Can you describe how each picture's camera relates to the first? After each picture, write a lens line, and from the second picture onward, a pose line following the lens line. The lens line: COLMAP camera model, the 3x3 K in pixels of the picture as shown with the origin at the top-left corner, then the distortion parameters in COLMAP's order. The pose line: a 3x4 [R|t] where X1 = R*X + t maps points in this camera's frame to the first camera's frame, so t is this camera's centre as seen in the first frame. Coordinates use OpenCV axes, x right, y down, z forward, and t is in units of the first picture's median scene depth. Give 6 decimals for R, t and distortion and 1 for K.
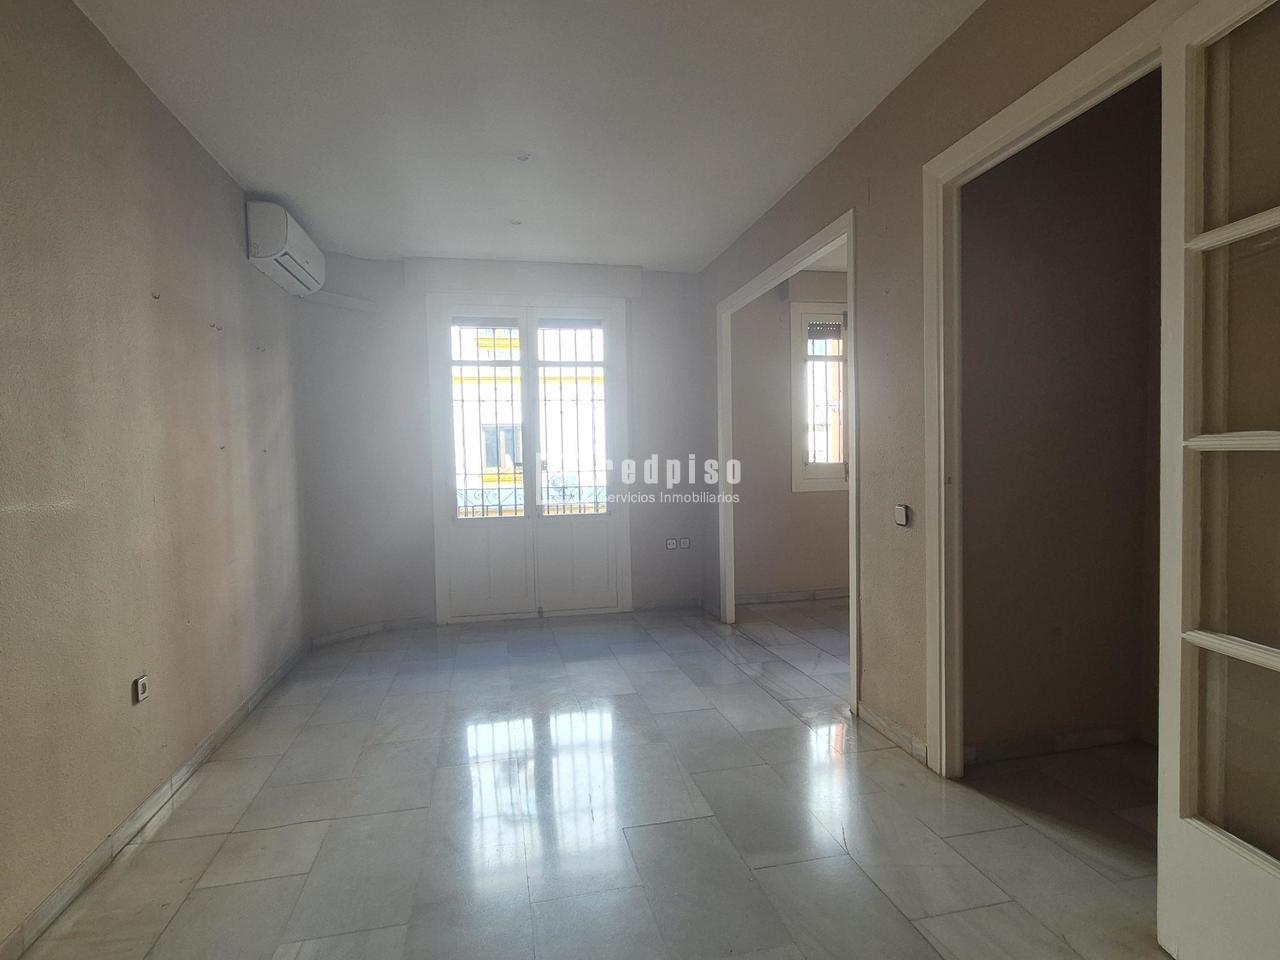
lens RADIAL K [[700.8, 0, 645.3], [0, 700.8, 485.3], [0, 0, 1]] dist [-0.003760, 0.001780]
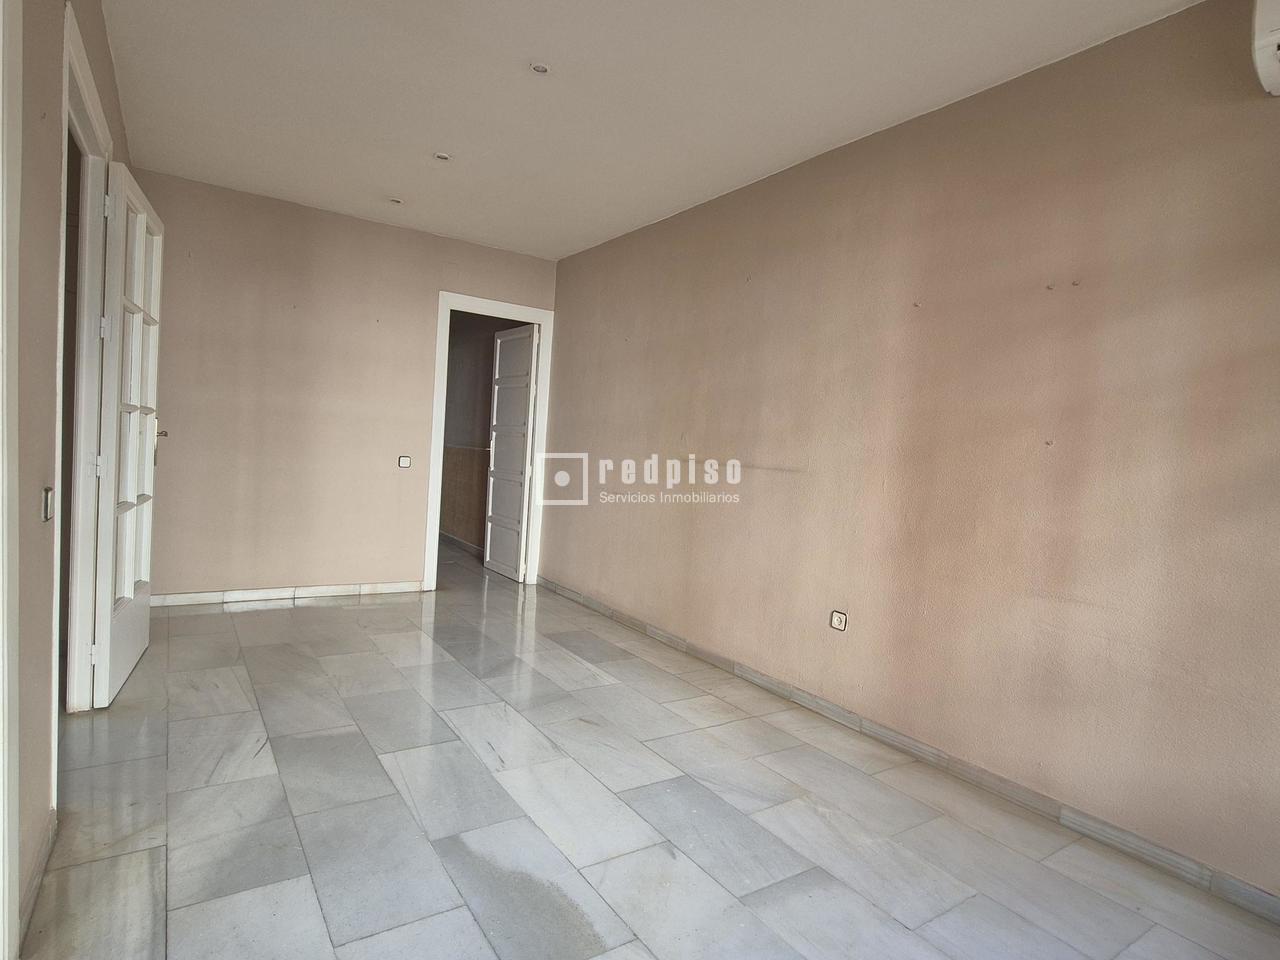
lens RADIAL K [[700.8, 0, 644.4], [0, 700.8, 482.8], [0, 0, 1]] dist [-0.003760, 0.001780]
pose [[-0.928074, -0.016171, -0.372045, 0.055706], [-0.058178, 0.993086, 0.101962, -0.038231], [0.367824, 0.116273, -0.922598, 0.955074]]
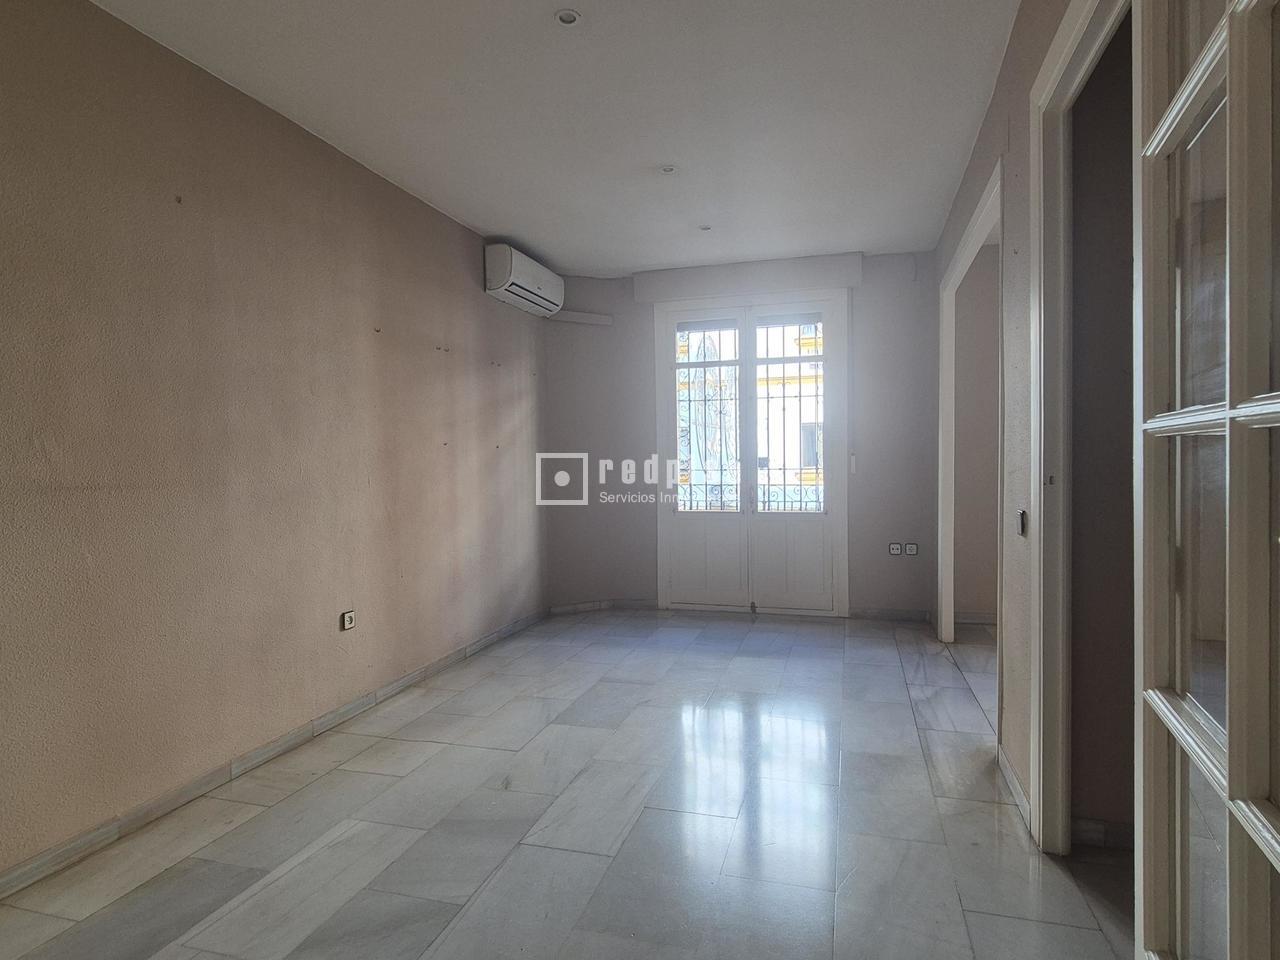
lens RADIAL K [[700.8, 0, 647.8], [0, 700.8, 483.7], [0, 0, 1]] dist [-0.003760, 0.001780]
pose [[0.878468, 0.024648, -0.477165, 0.200278], [-0.025710, 0.999660, 0.004304, 0.002253], [0.477109, 0.008487, 0.878803, 0.036796]]
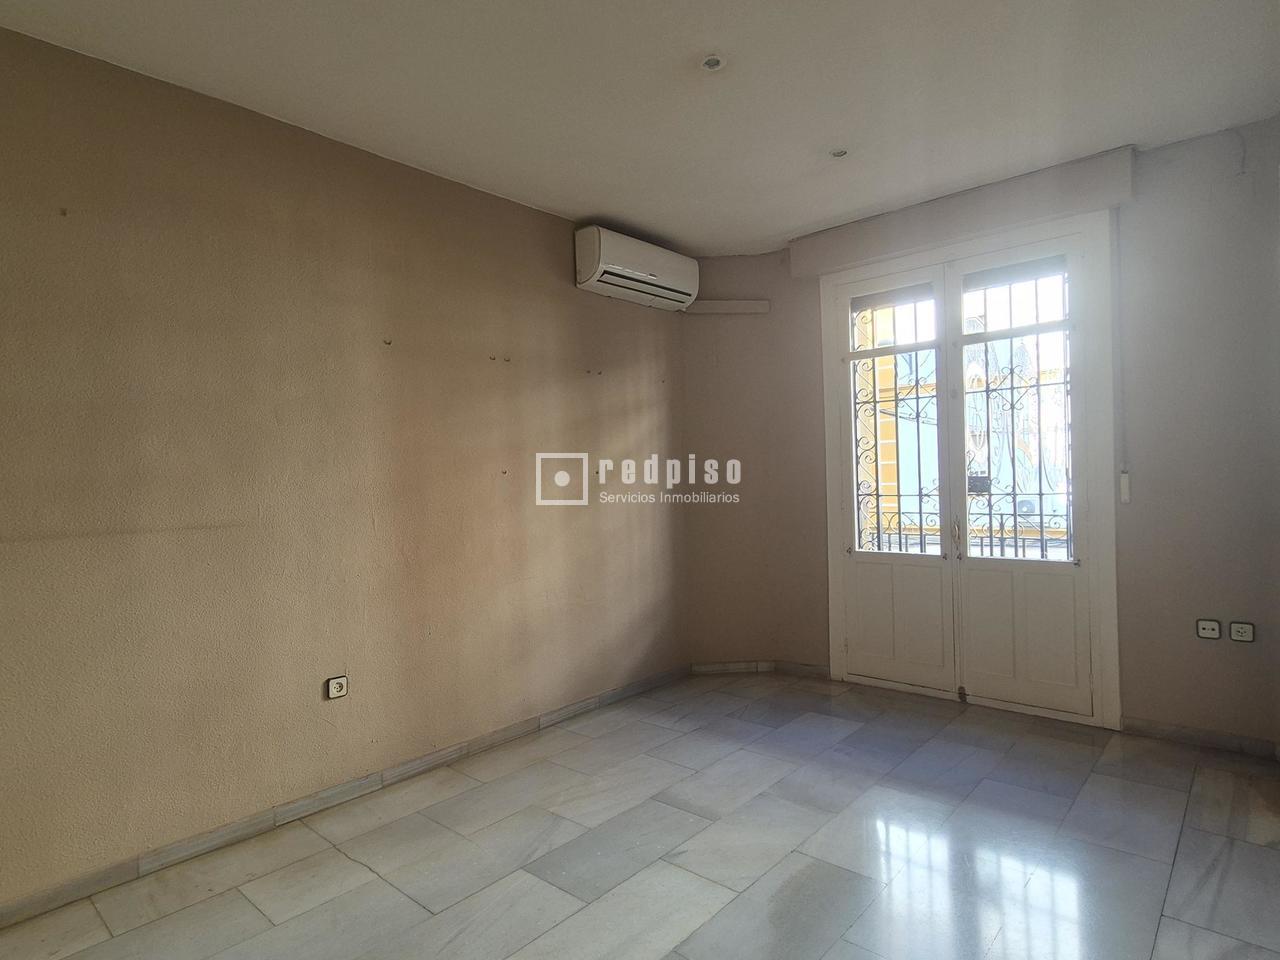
lens RADIAL K [[700.8, 0, 646.0], [0, 700.8, 487.5], [0, 0, 1]] dist [-0.003760, 0.001780]
pose [[0.588799, 0.012686, -0.808180, 0.233196], [-0.017473, 0.999843, 0.002964, -0.022853], [0.808091, 0.012376, 0.588928, 0.337715]]
